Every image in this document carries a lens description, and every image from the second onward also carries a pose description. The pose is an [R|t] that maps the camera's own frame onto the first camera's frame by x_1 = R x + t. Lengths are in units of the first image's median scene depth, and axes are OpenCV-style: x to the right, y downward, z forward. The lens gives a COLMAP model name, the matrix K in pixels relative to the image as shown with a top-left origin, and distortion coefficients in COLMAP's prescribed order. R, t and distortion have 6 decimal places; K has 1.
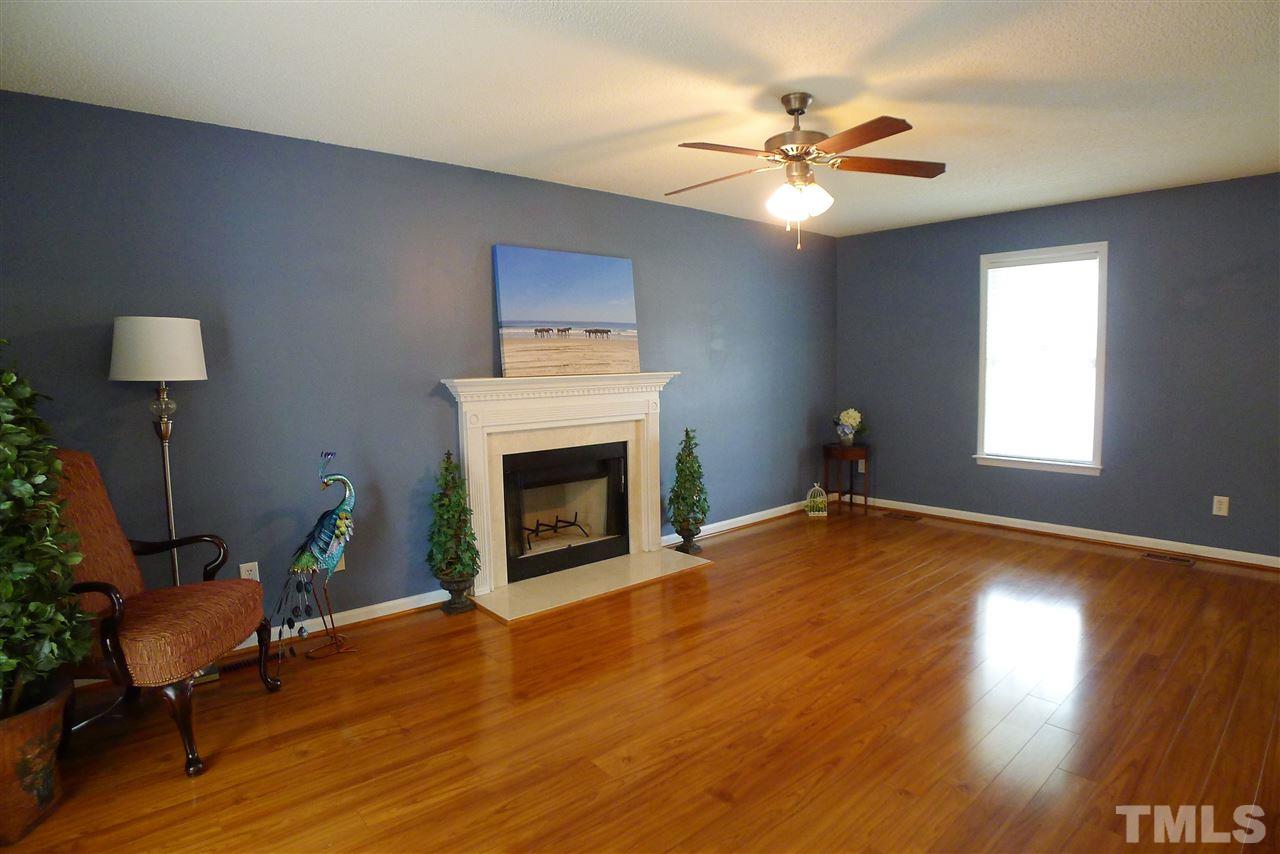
lens RADIAL K [[682.2, 0, 635.2], [0, 682.2, 427.6], [0, 0, 1]] dist [-0.108288, 0.030241]
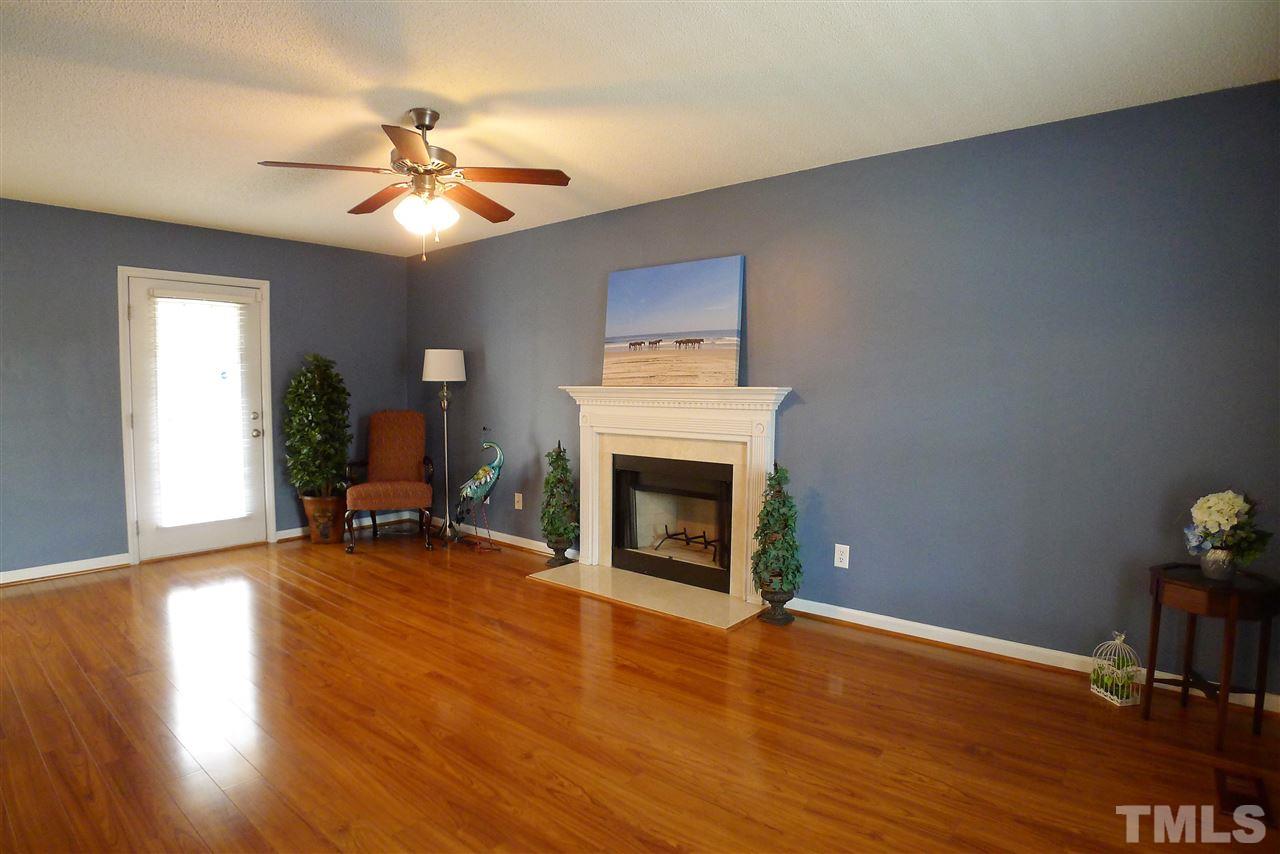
lens RADIAL K [[682.2, 0, 635.2], [0, 682.2, 427.6], [0, 0, 1]] dist [-0.108288, 0.030241]
pose [[0.156665, 0.077415, -0.984613, 1.220209], [-0.101914, 0.992869, 0.061848, -0.101841], [0.982380, 0.090657, 0.163437, 1.089183]]
